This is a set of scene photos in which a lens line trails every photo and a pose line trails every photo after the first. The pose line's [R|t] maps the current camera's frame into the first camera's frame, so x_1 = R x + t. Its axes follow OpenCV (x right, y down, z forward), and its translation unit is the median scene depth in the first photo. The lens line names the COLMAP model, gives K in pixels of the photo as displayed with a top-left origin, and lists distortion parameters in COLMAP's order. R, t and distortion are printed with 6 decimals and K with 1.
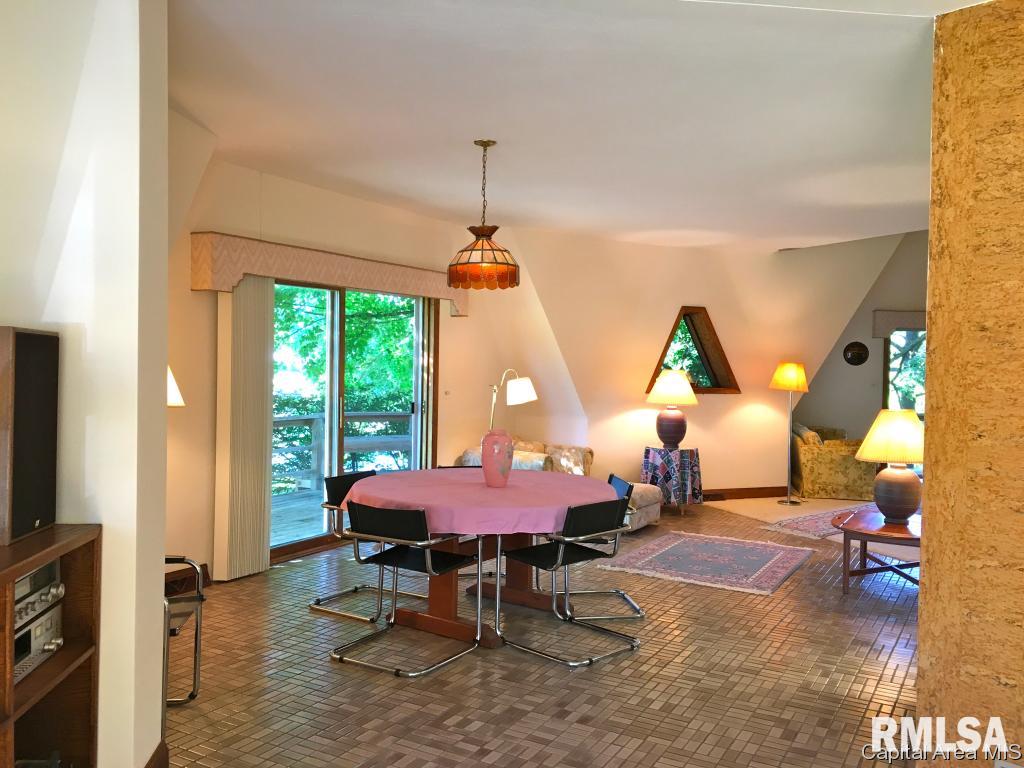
lens RADIAL K [[904.2, 0, 512.0], [0, 904.2, 384.0], [0, 0, 1]] dist [0.103664, -0.149116]
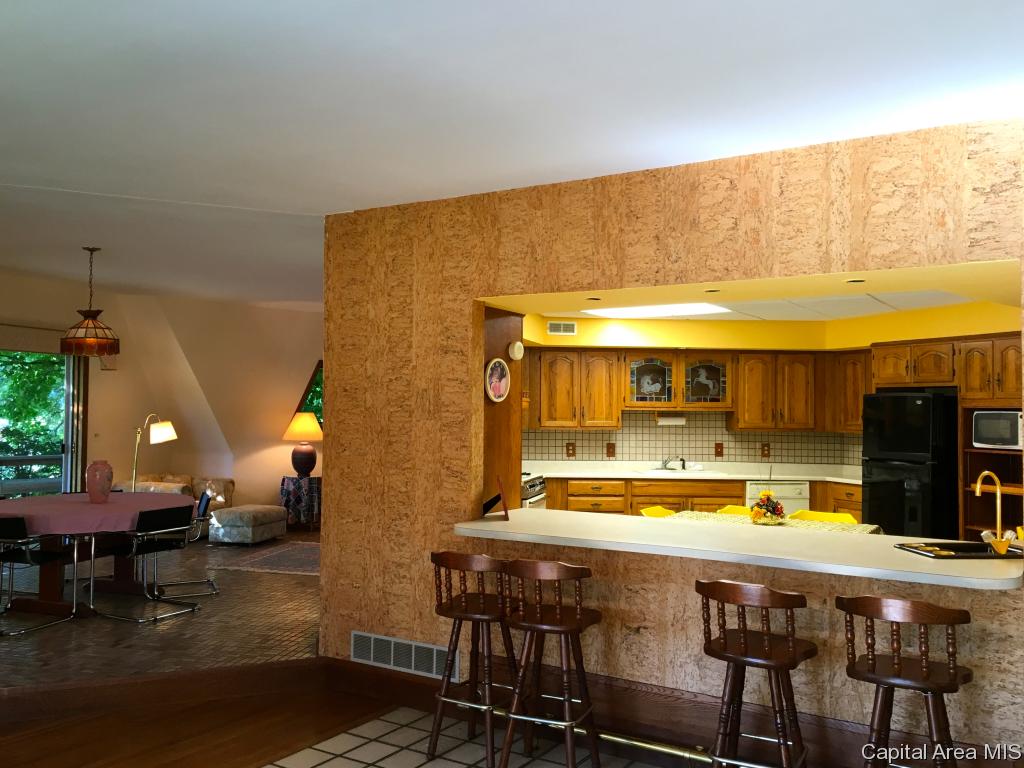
lens RADIAL K [[904.2, 0, 512.0], [0, 904.2, 384.0], [0, 0, 1]] dist [0.103664, -0.149116]
pose [[0.962574, -0.003771, 0.270992, 0.202236], [0.016161, 0.998923, -0.043503, 0.006121], [-0.270536, 0.046255, 0.961598, -0.478884]]
